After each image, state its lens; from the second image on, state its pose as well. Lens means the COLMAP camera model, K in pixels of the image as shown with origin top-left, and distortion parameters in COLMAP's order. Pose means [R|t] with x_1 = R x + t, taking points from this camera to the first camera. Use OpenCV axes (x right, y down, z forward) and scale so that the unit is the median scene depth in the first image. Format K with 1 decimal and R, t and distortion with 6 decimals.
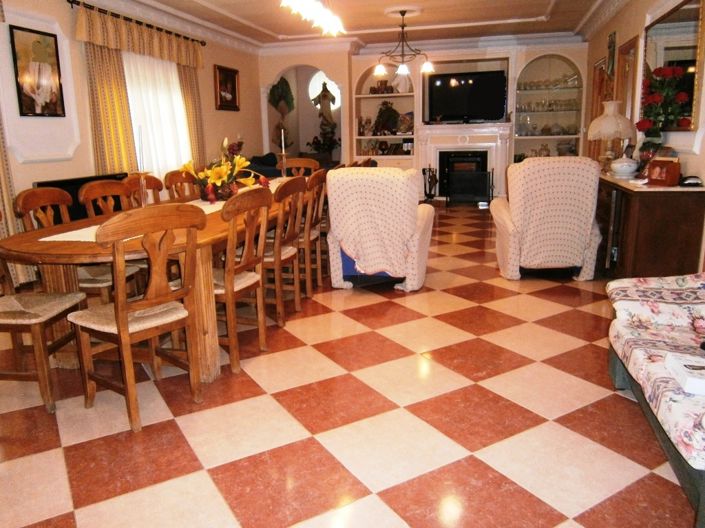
lens RADIAL K [[581.2, 0, 352.5], [0, 581.2, 264.0], [0, 0, 1]] dist [-0.041768, 0.074043]
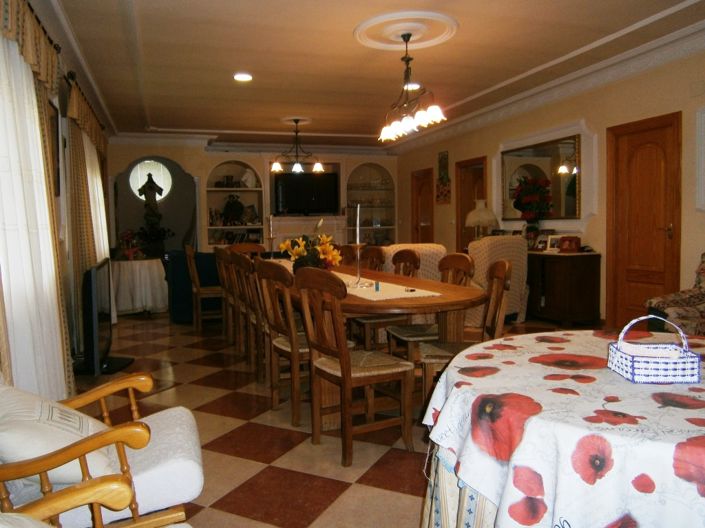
lens RADIAL K [[581.2, 0, 352.5], [0, 581.2, 264.0], [0, 0, 1]] dist [-0.041768, 0.074043]
pose [[0.846959, -0.021464, 0.531225, -0.341030], [0.110166, 0.984584, -0.135861, 0.017252], [-0.520119, 0.173592, 0.836267, 0.007464]]
